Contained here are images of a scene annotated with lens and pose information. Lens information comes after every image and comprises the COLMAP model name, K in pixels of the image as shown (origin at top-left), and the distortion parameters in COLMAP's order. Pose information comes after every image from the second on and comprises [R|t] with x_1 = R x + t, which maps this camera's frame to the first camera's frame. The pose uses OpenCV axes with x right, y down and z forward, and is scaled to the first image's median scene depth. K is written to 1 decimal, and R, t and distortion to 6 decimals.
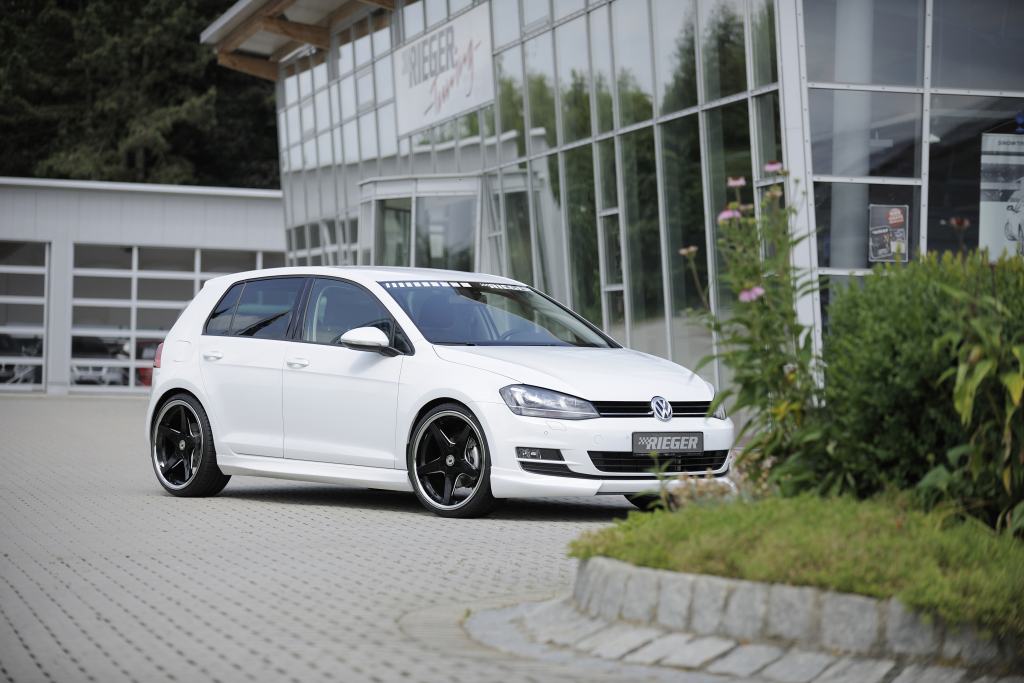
lens RADIAL K [[3161.1, 0, 512.0], [0, 3161.1, 341.5], [0, 0, 1]] dist [0.005000, 0.676993]
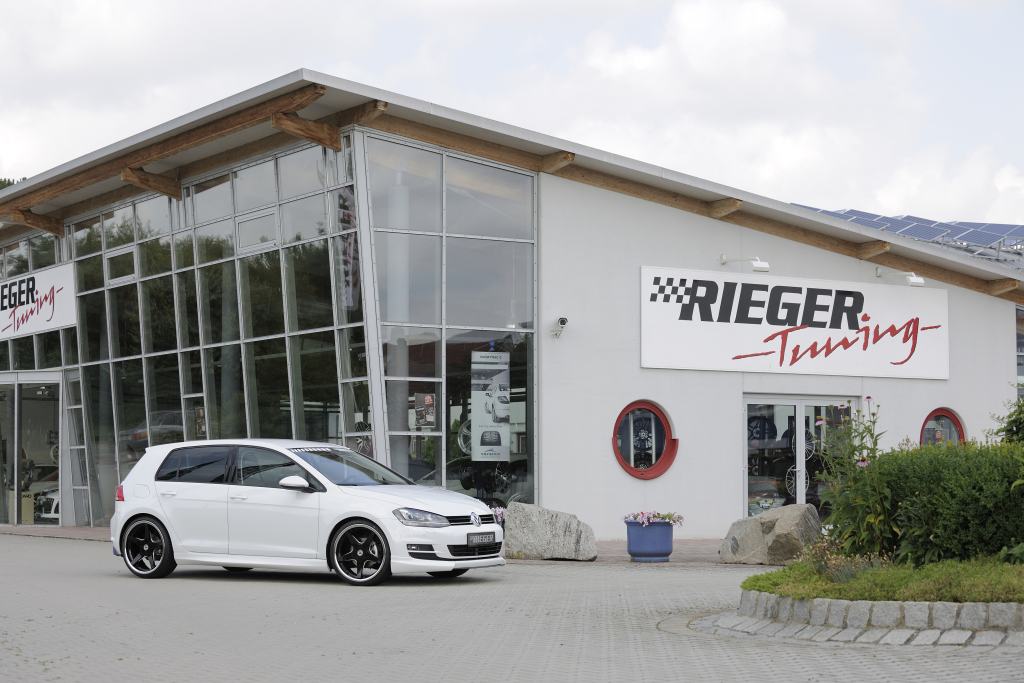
lens RADIAL K [[2039.9, 0, 512.0], [0, 2039.9, 341.5], [0, 0, 1]] dist [-0.358519, -0.216565]
pose [[0.933934, -0.000433, 0.357447, -0.325926], [0.021180, 0.998309, -0.054130, -0.015205], [-0.356819, 0.058125, 0.932364, -0.061542]]
